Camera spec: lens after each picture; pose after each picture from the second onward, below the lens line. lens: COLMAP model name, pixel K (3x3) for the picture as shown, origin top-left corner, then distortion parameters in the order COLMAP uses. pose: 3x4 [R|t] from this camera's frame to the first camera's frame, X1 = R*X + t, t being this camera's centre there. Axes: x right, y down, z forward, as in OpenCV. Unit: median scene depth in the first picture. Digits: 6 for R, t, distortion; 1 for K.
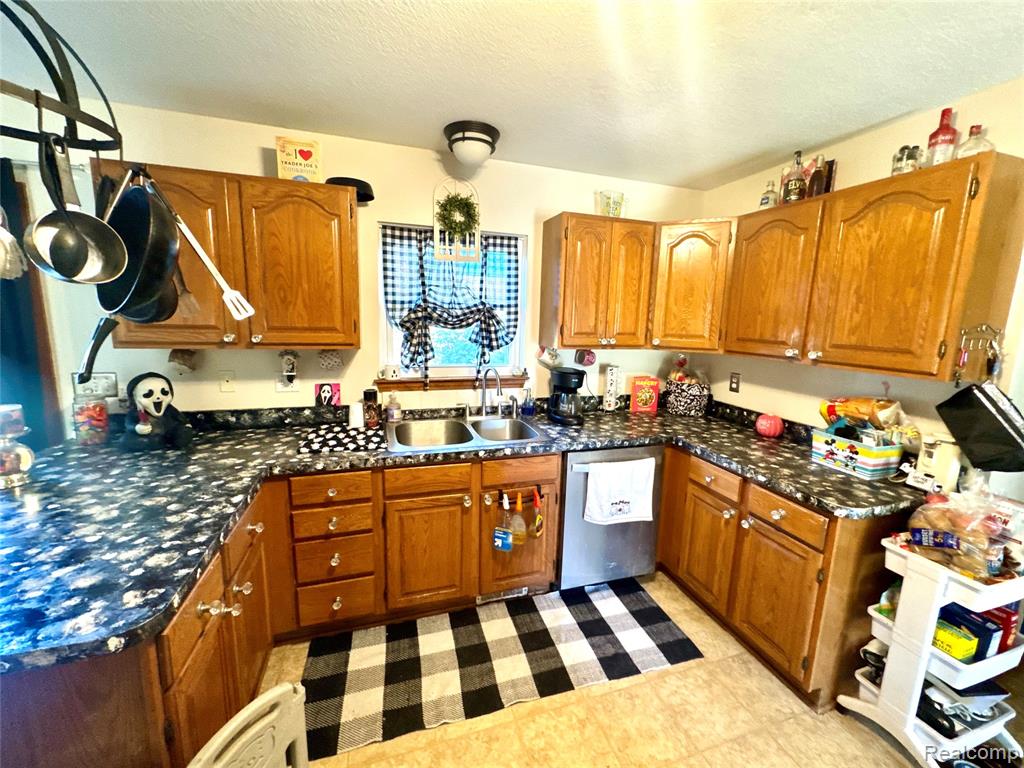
lens RADIAL K [[417.4, 0, 509.6], [0, 417.4, 381.0], [0, 0, 1]] dist [0.001823, 0.000445]
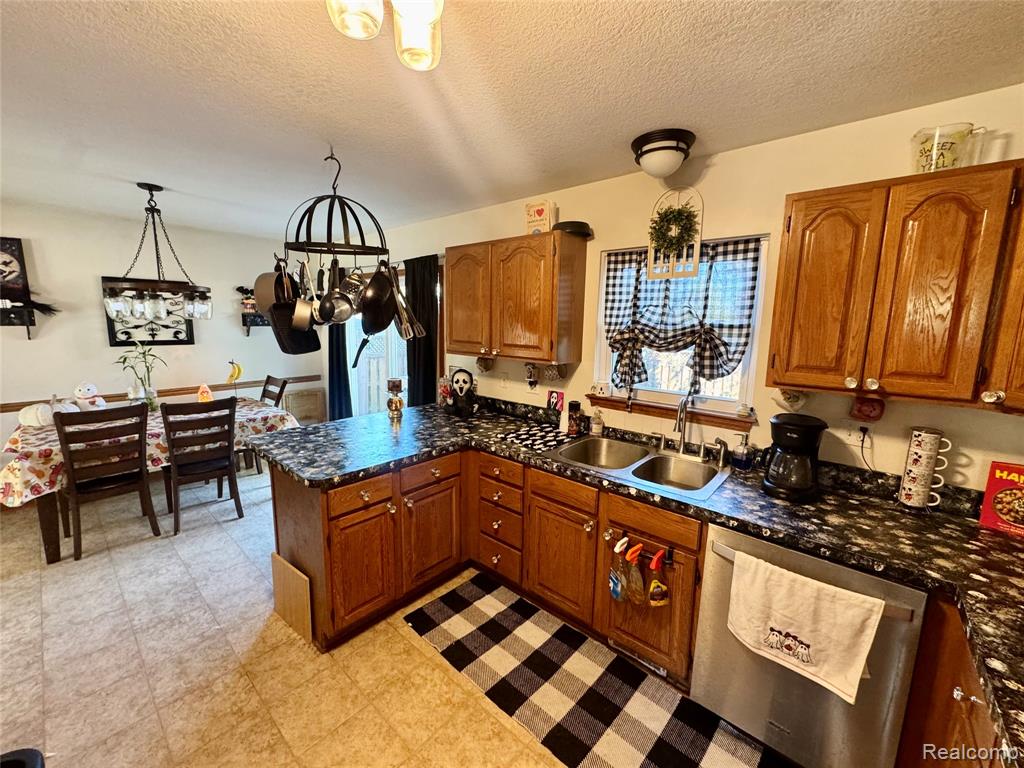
lens RADIAL K [[417.4, 0, 515.2], [0, 417.4, 381.8], [0, 0, 1]] dist [0.001823, 0.000445]
pose [[0.502967, 0.110531, -0.857209, 0.541133], [-0.136993, 0.989447, 0.047202, -0.062210], [0.853380, 0.093690, 0.512801, 0.272861]]
